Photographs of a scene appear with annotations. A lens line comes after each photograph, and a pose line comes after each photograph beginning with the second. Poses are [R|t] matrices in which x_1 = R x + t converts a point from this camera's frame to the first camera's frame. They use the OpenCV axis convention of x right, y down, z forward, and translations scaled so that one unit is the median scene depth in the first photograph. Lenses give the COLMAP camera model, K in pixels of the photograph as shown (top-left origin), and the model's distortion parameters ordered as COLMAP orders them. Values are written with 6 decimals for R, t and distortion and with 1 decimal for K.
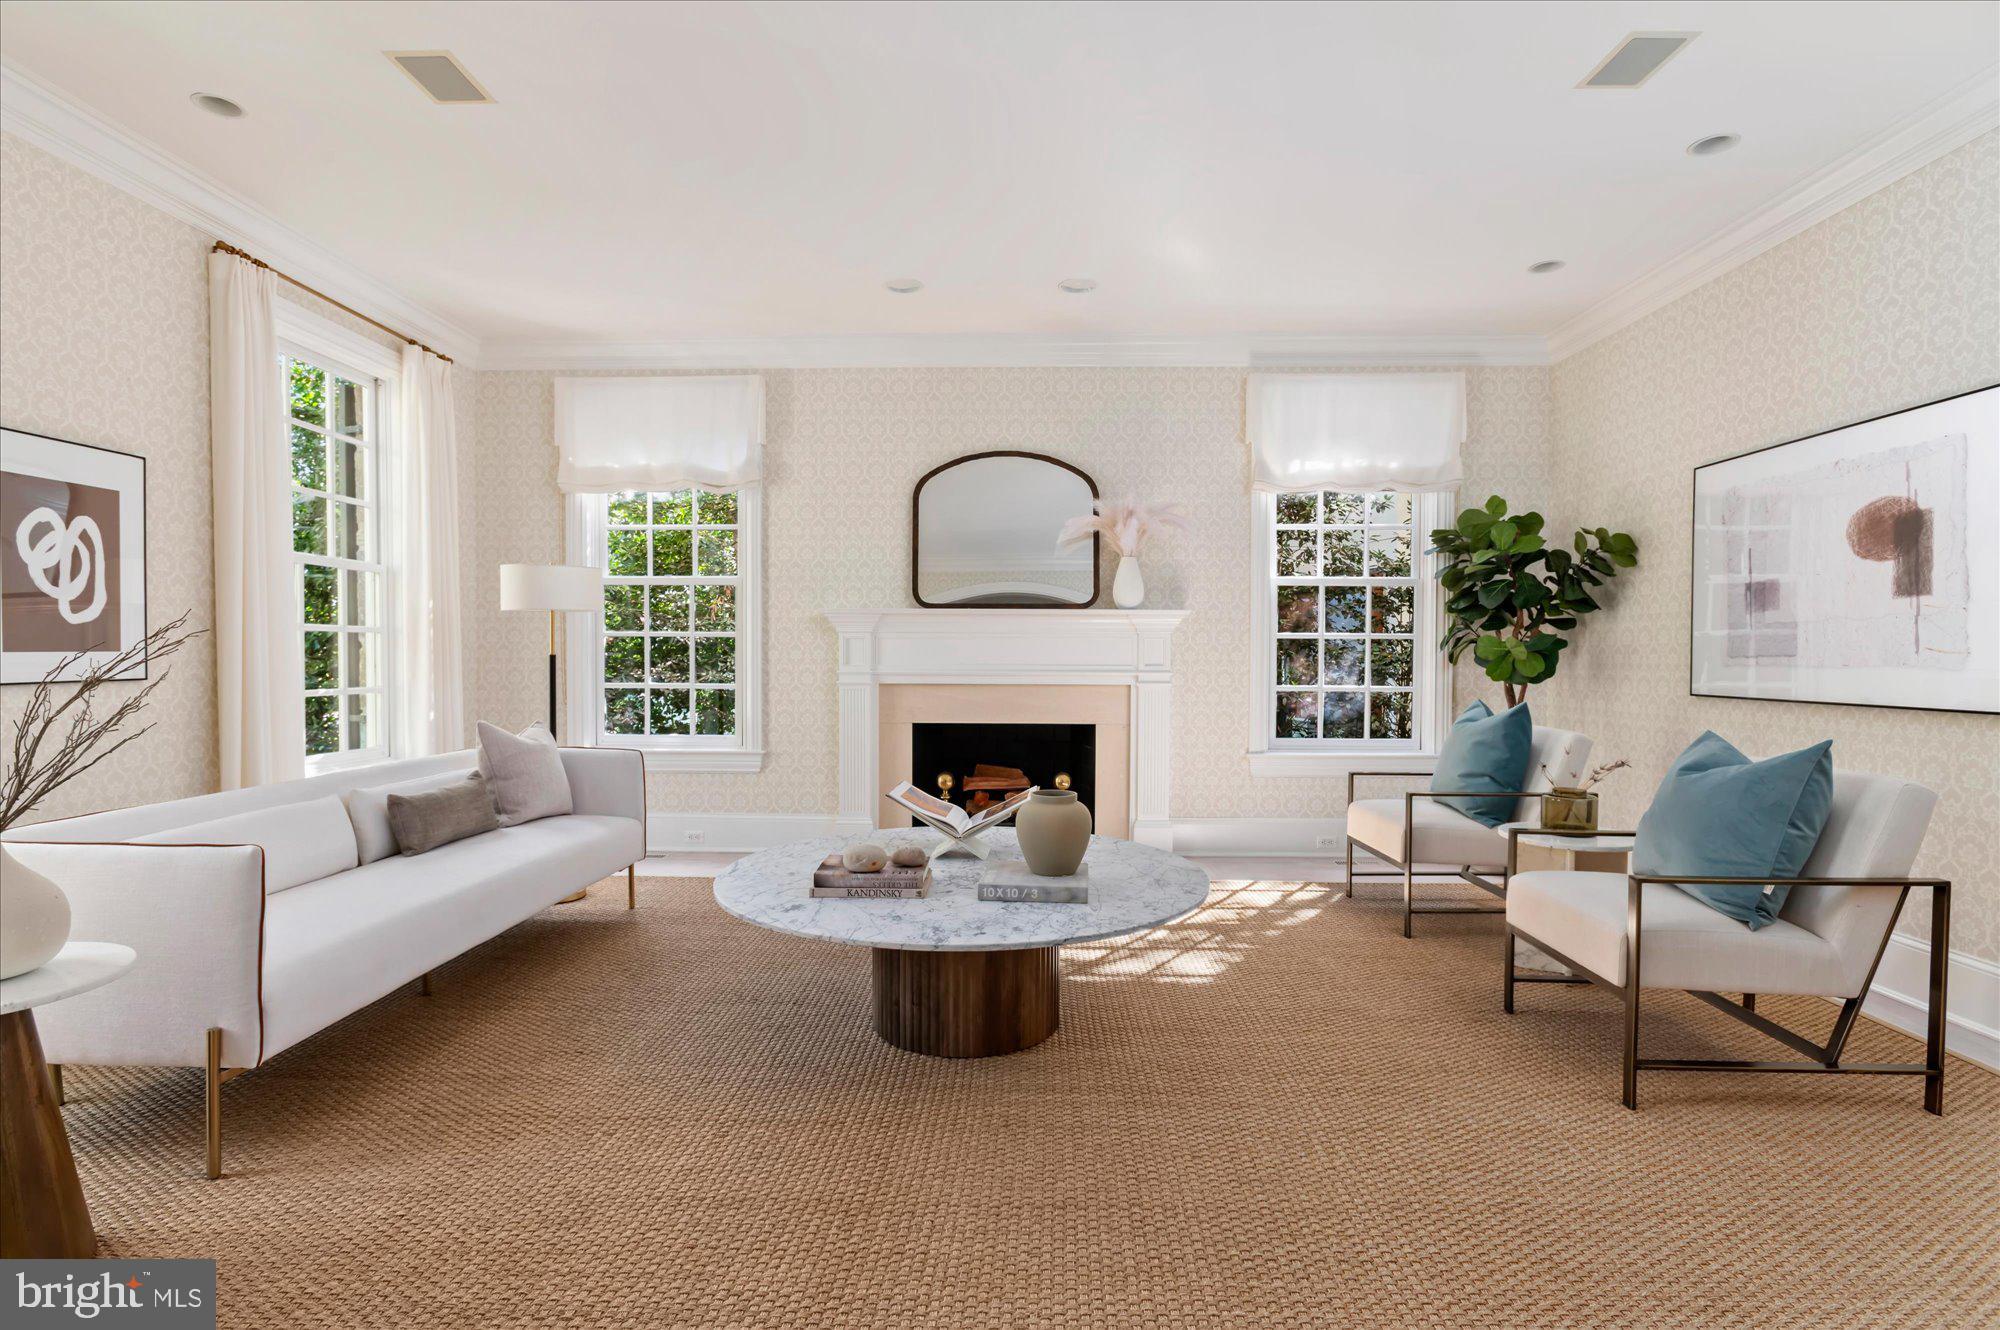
lens RADIAL K [[963.1, 0, 1009.2], [0, 963.1, 666.6], [0, 0, 1]] dist [-0.014598, -0.000141]
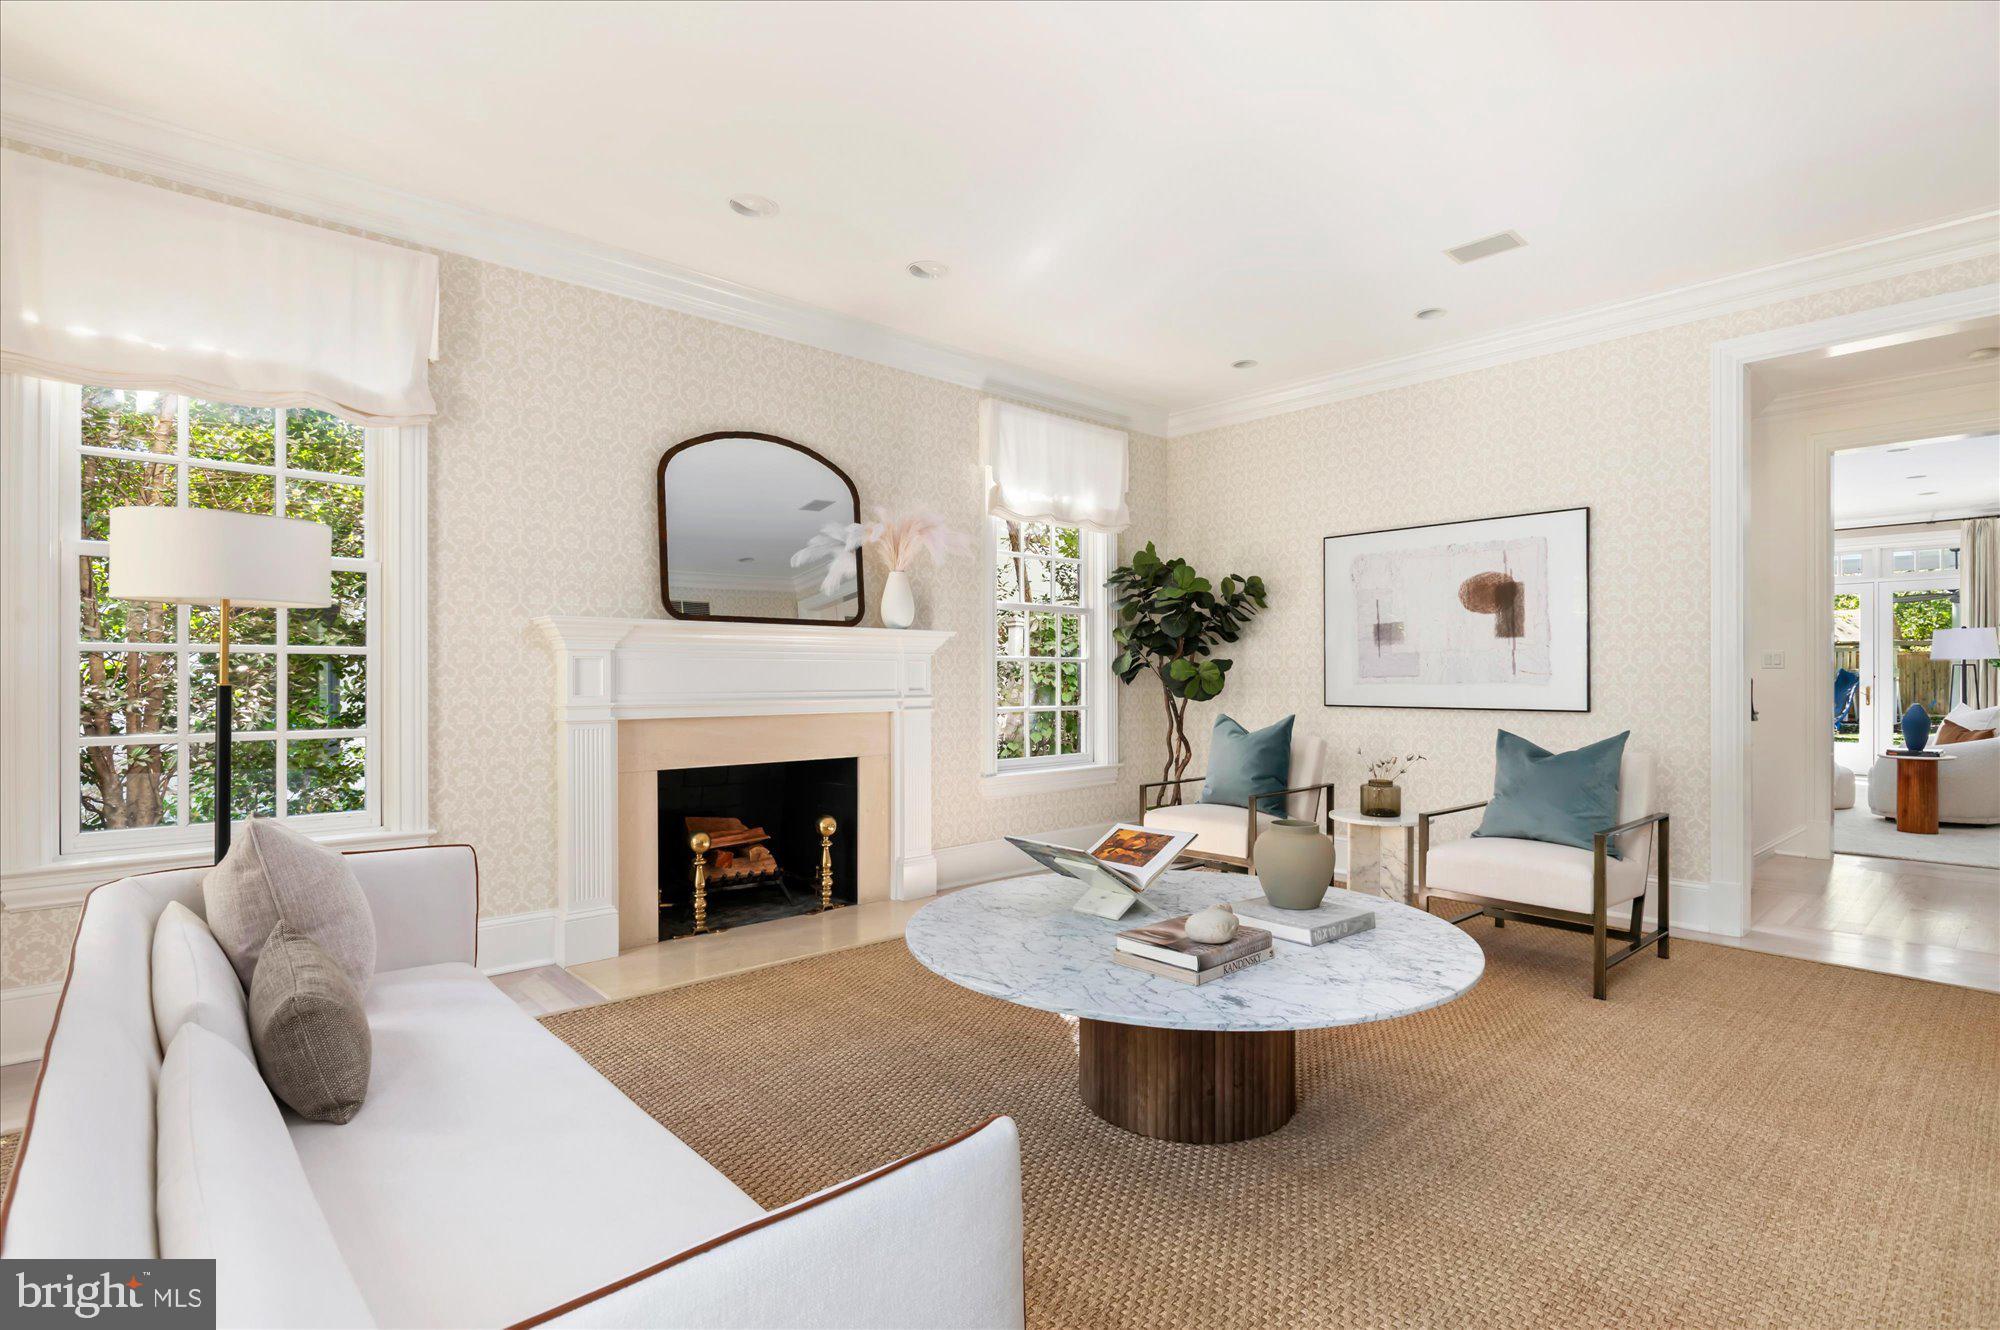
lens RADIAL K [[963.1, 0, 1013.7], [0, 963.1, 668.8], [0, 0, 1]] dist [-0.014598, -0.000141]
pose [[0.719376, 0.000479, 0.694620, -0.494450], [0.013508, 0.999801, -0.014679, -0.007460], [-0.694489, 0.019942, 0.719227, 0.300552]]
